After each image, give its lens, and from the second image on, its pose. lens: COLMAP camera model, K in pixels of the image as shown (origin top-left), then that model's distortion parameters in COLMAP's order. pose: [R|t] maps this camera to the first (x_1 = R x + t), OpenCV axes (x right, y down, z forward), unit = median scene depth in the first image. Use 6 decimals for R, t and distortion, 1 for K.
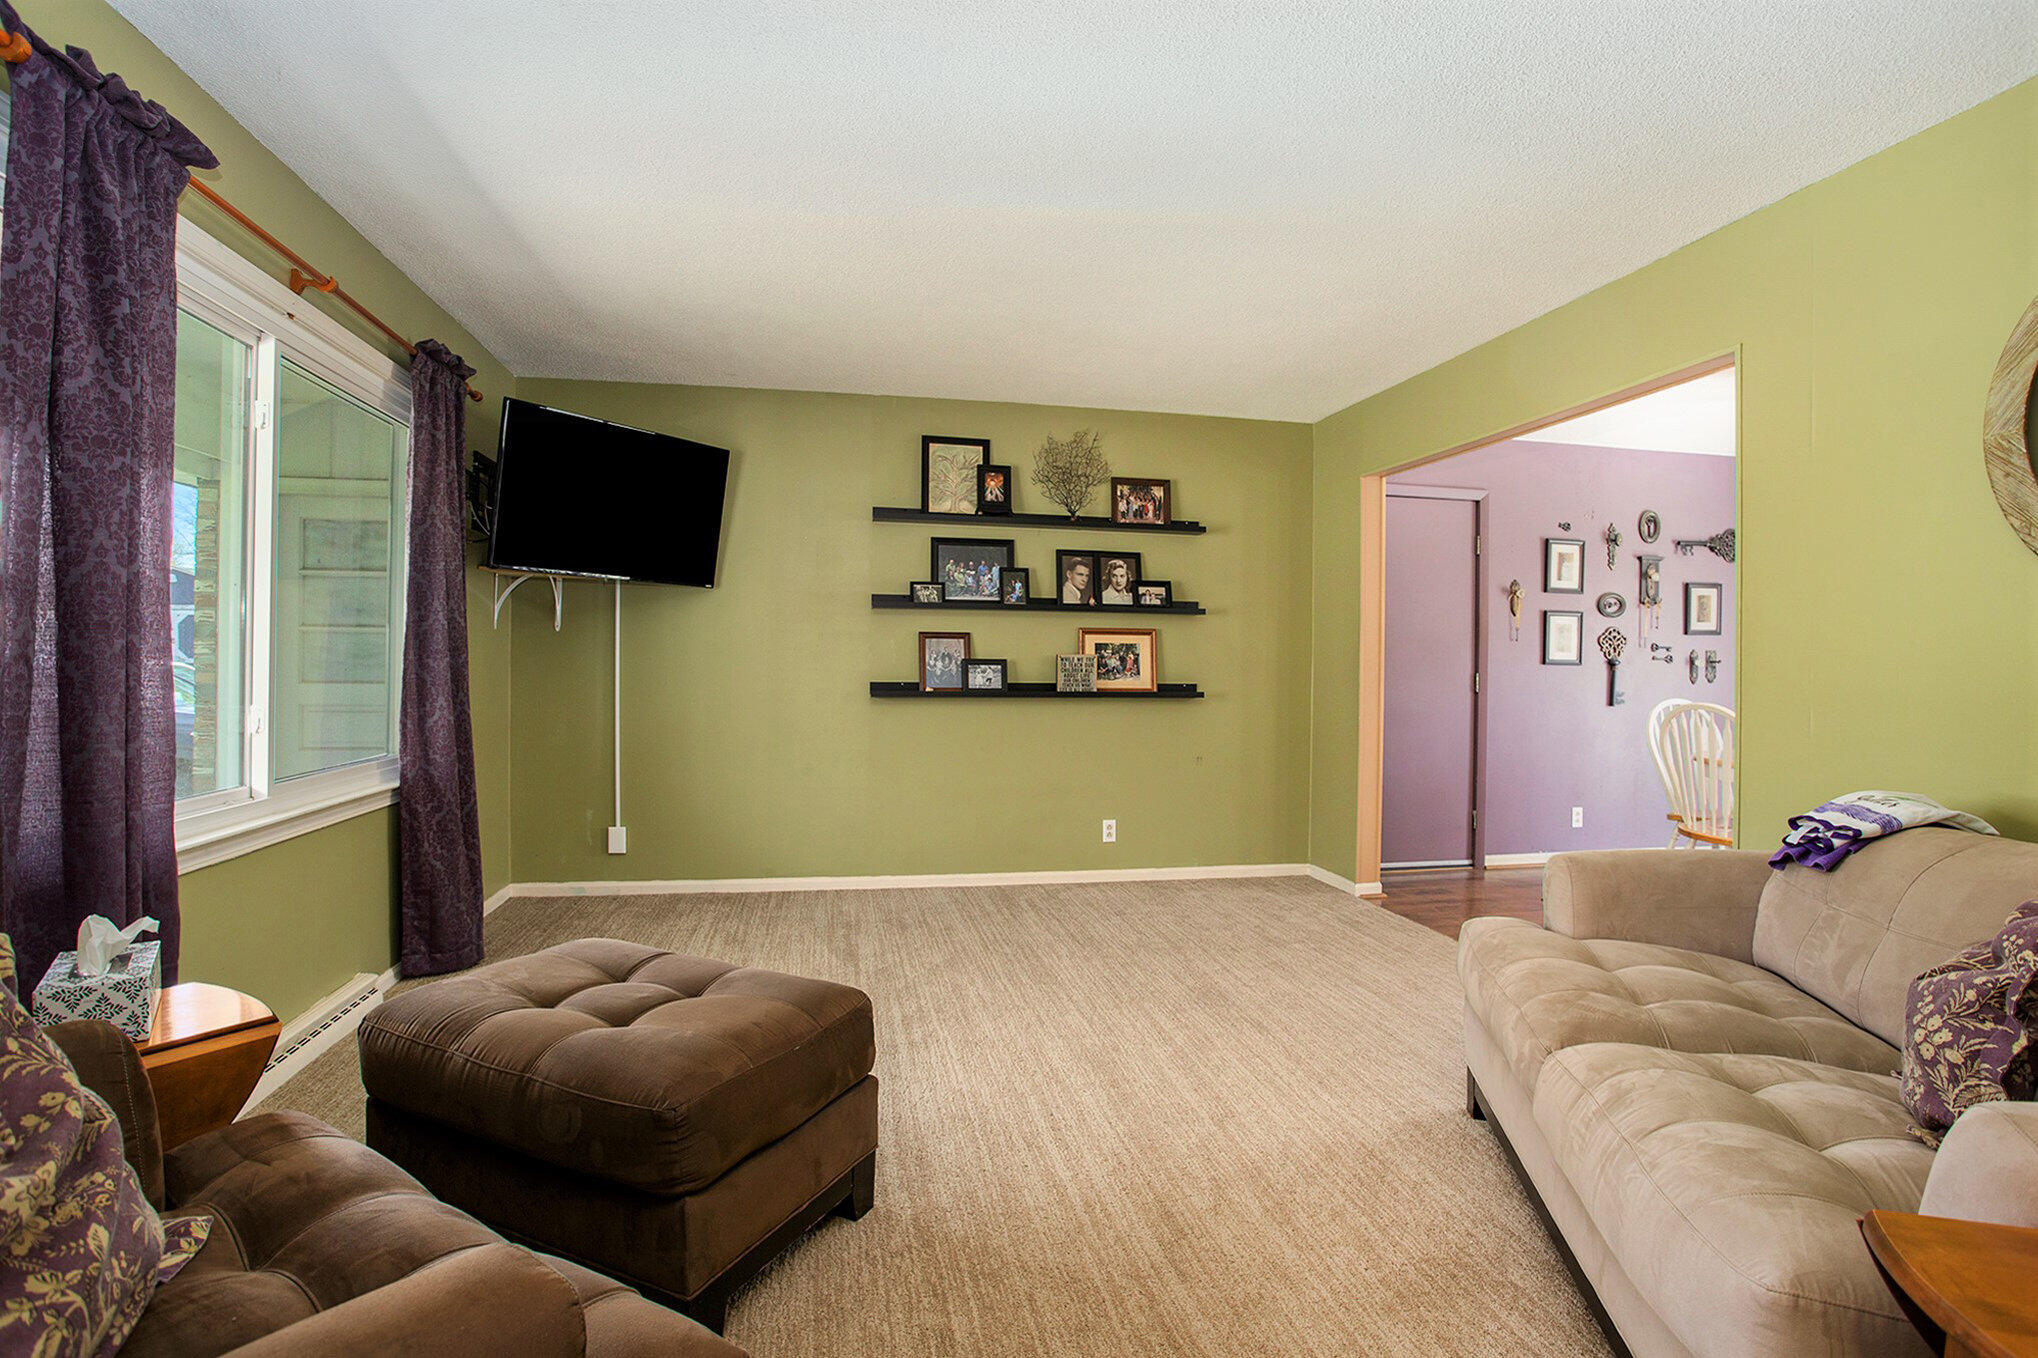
lens RADIAL K [[961.8, 0, 1019.0], [0, 961.8, 679.0], [0, 0, 1]] dist [-0.020063, 0.000559]
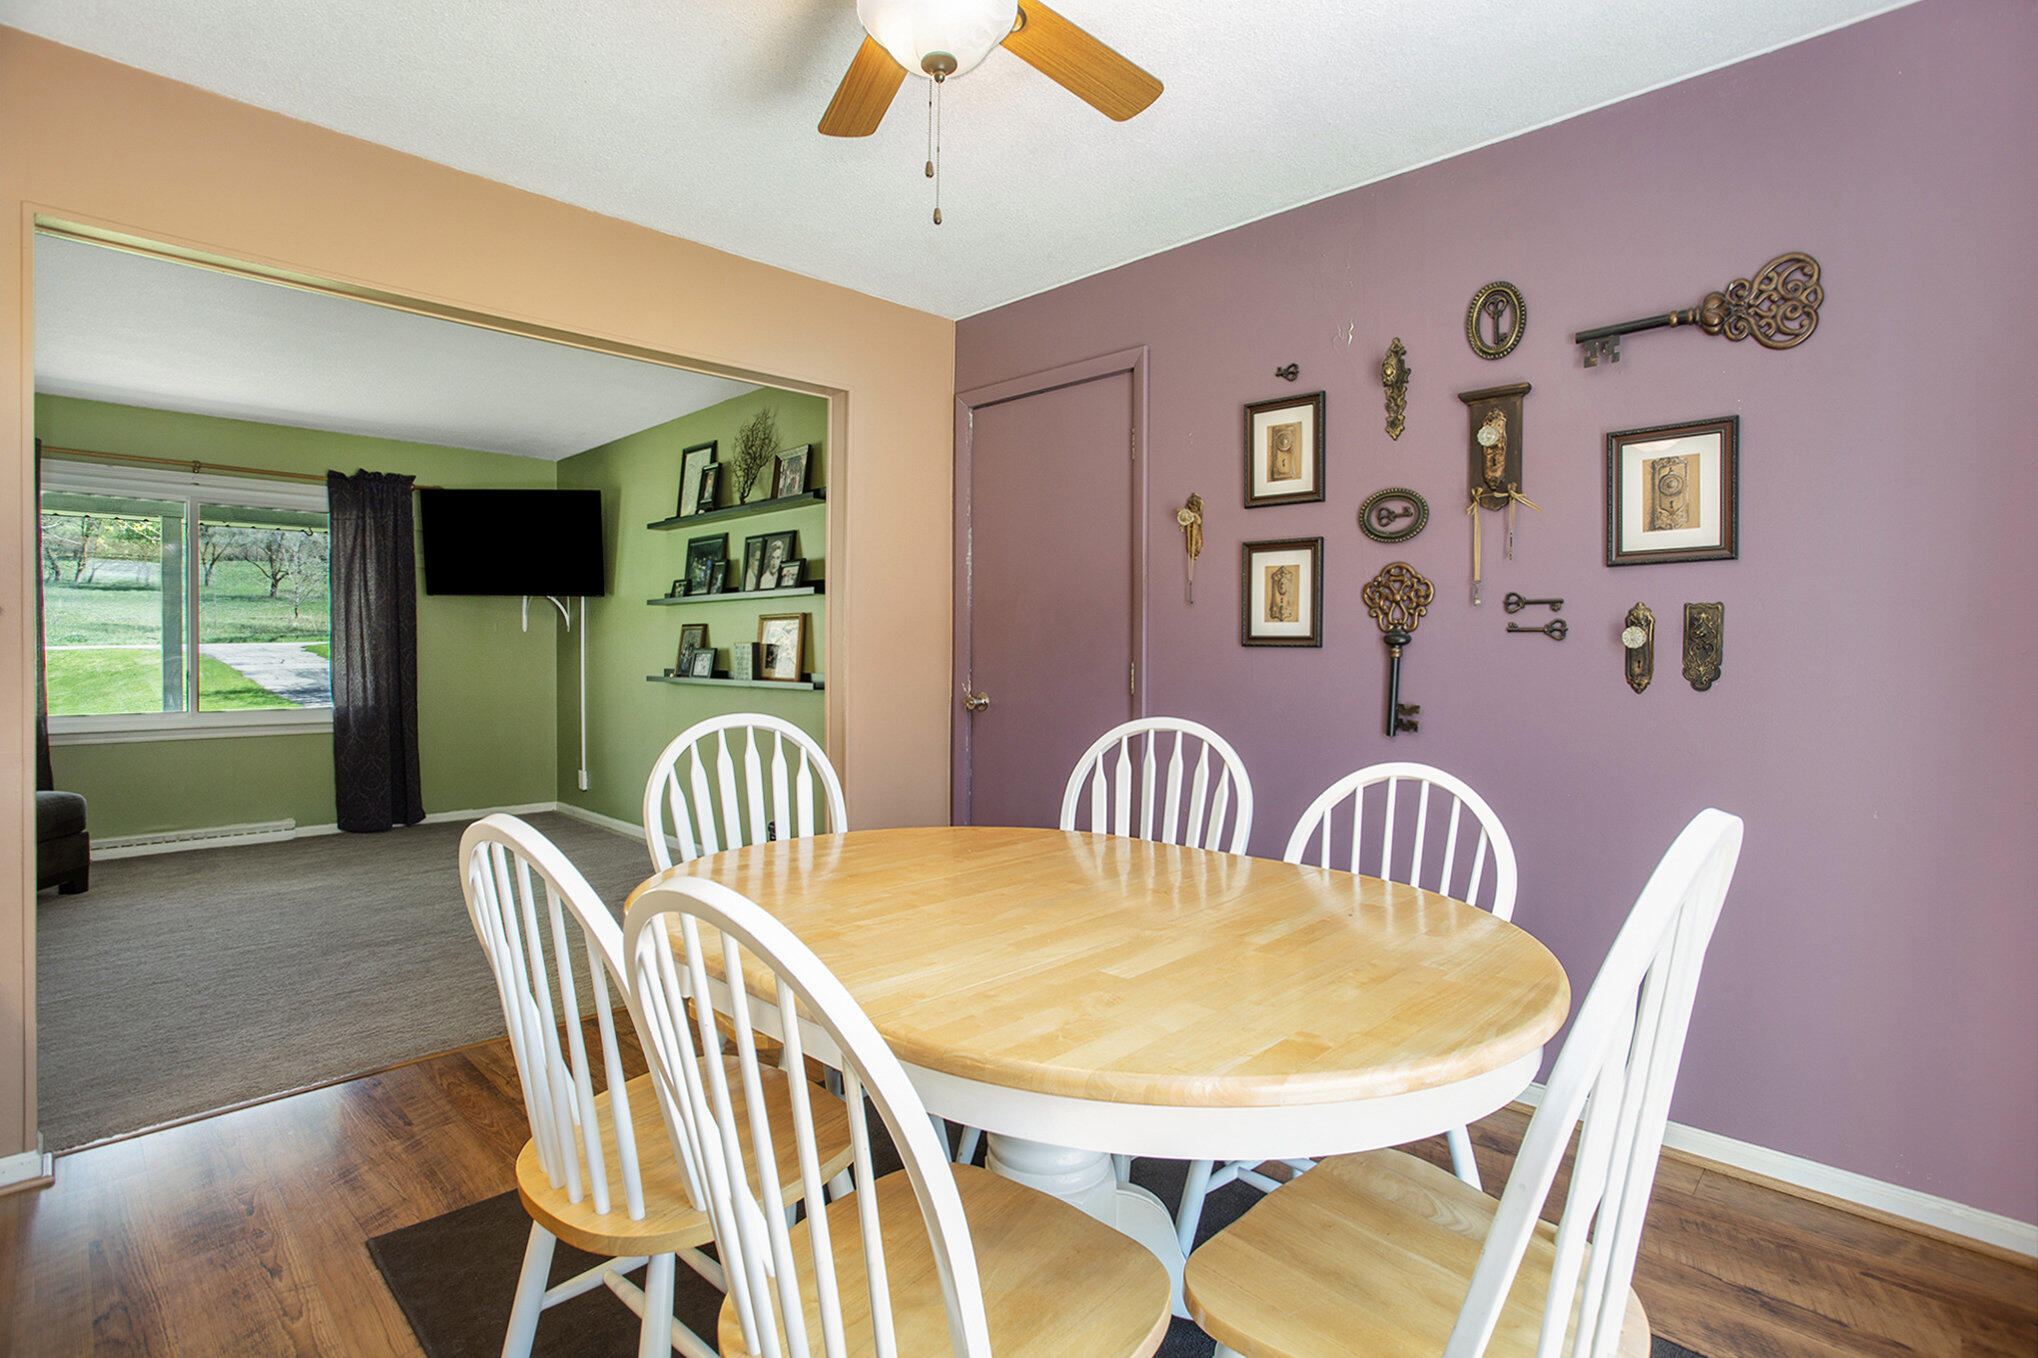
lens RADIAL K [[980.7, 0, 1006.2], [0, 980.7, 686.7], [0, 0, 1]] dist [-0.036509, -0.000180]
pose [[0.557326, 0.021317, -0.830020, 0.908196], [-0.009826, 0.999770, 0.019078, -0.002121], [0.830236, -0.002477, 0.557407, 0.583128]]
